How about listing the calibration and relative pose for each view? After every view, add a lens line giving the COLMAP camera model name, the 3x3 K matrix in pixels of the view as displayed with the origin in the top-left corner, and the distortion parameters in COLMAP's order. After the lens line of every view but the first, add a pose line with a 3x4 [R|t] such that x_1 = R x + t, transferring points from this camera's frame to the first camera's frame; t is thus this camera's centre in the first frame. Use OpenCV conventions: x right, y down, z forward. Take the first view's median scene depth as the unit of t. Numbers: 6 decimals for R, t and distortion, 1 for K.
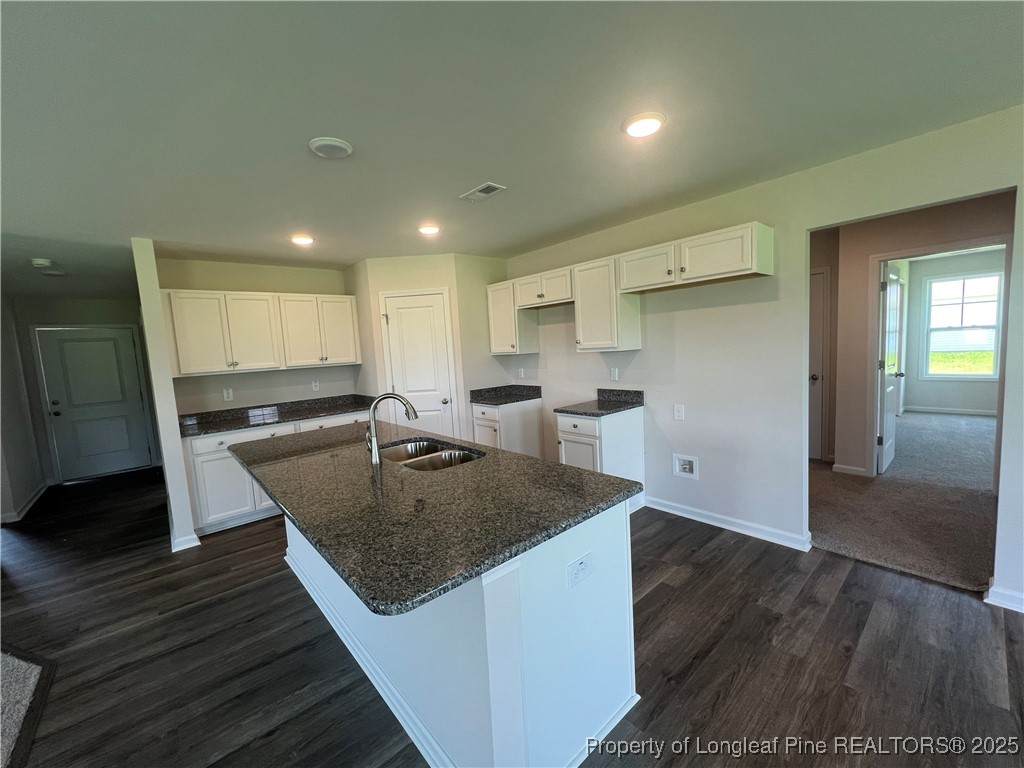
lens RADIAL K [[410.6, 0, 511.4], [0, 410.6, 383.5], [0, 0, 1]] dist [-0.001923, 0.000343]
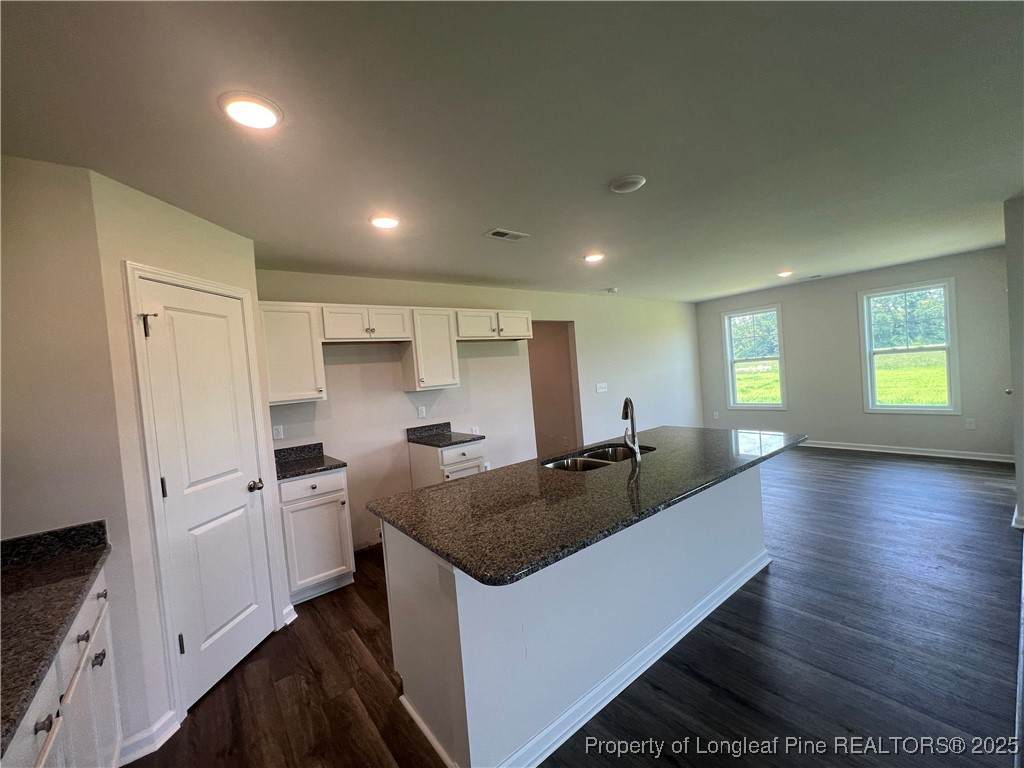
lens RADIAL K [[410.6, 0, 511.5], [0, 410.6, 383.6], [0, 0, 1]] dist [-0.001923, 0.000343]
pose [[0.056654, 0.025831, 0.998060, -1.241068], [0.168539, 0.985071, -0.035062, -0.028209], [-0.984065, 0.170198, 0.051455, 1.054190]]
